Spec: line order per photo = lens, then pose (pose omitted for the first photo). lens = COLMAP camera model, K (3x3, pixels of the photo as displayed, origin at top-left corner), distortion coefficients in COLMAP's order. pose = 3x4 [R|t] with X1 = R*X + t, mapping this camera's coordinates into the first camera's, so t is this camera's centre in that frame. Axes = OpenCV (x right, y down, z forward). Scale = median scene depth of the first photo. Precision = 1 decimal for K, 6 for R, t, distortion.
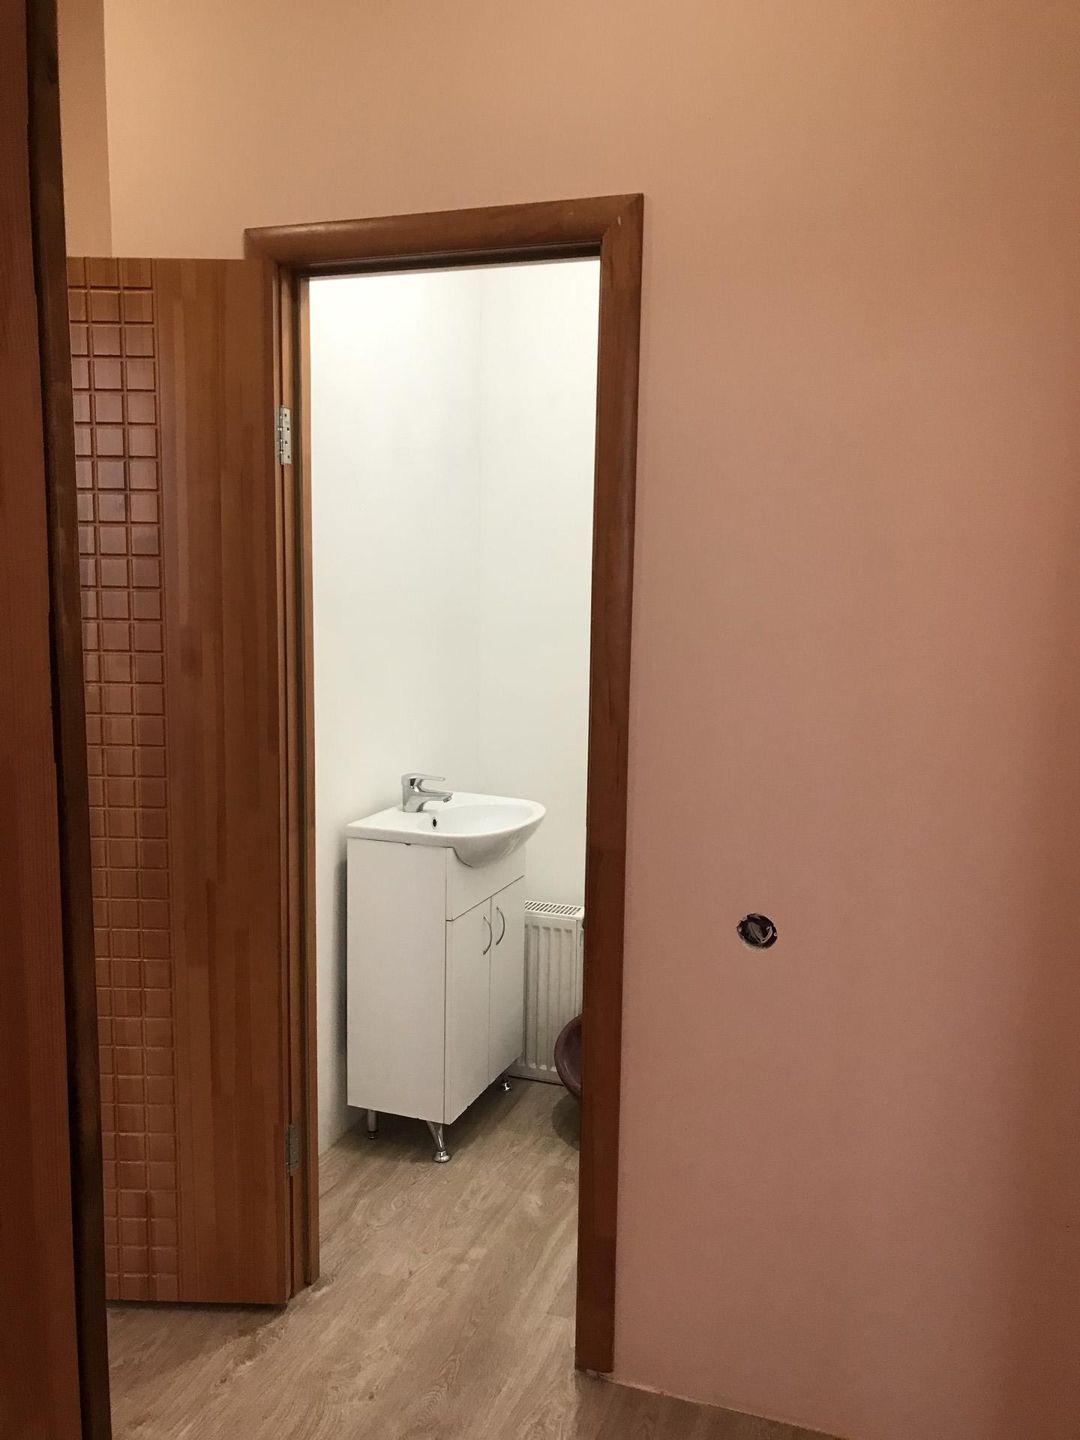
lens RADIAL K [[1193.9, 0, 540.0], [0, 1193.9, 720.0], [0, 0, 1]] dist [0.068800, -0.001580]
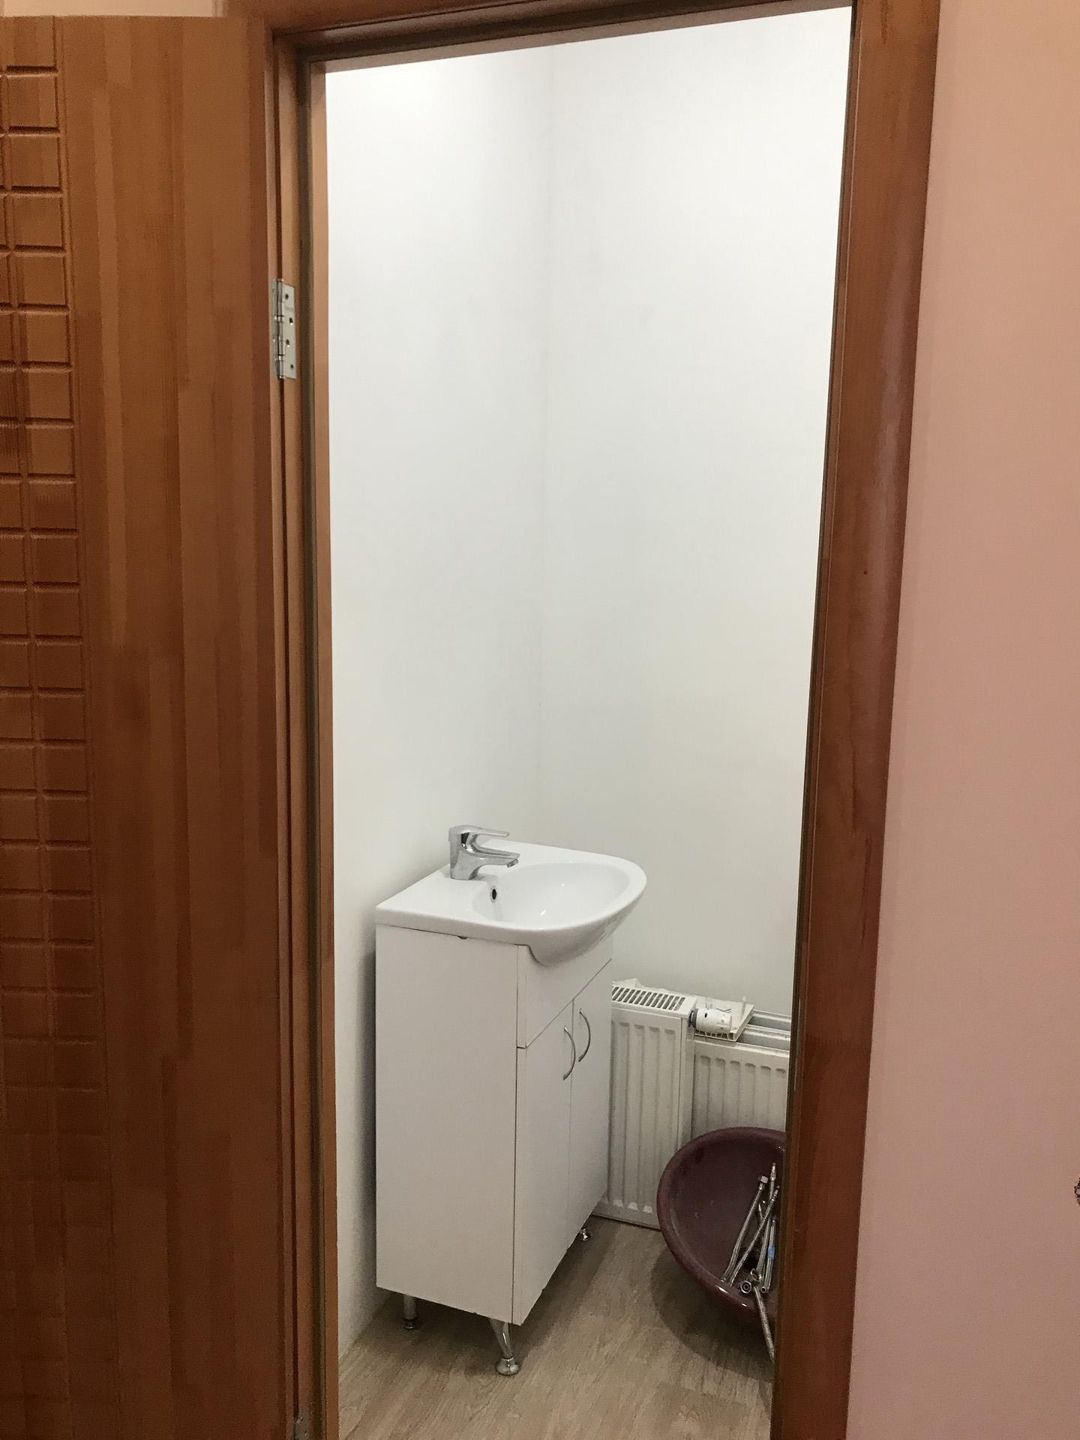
lens RADIAL K [[1196.5, 0, 540.0], [0, 1196.5, 720.0], [0, 0, 1]] dist [0.001032, 0.111572]
pose [[0.999969, 0.003687, -0.006975, -0.059376], [-0.003482, 0.999566, 0.029247, -0.044295], [0.007080, -0.029221, 0.999548, 0.292852]]
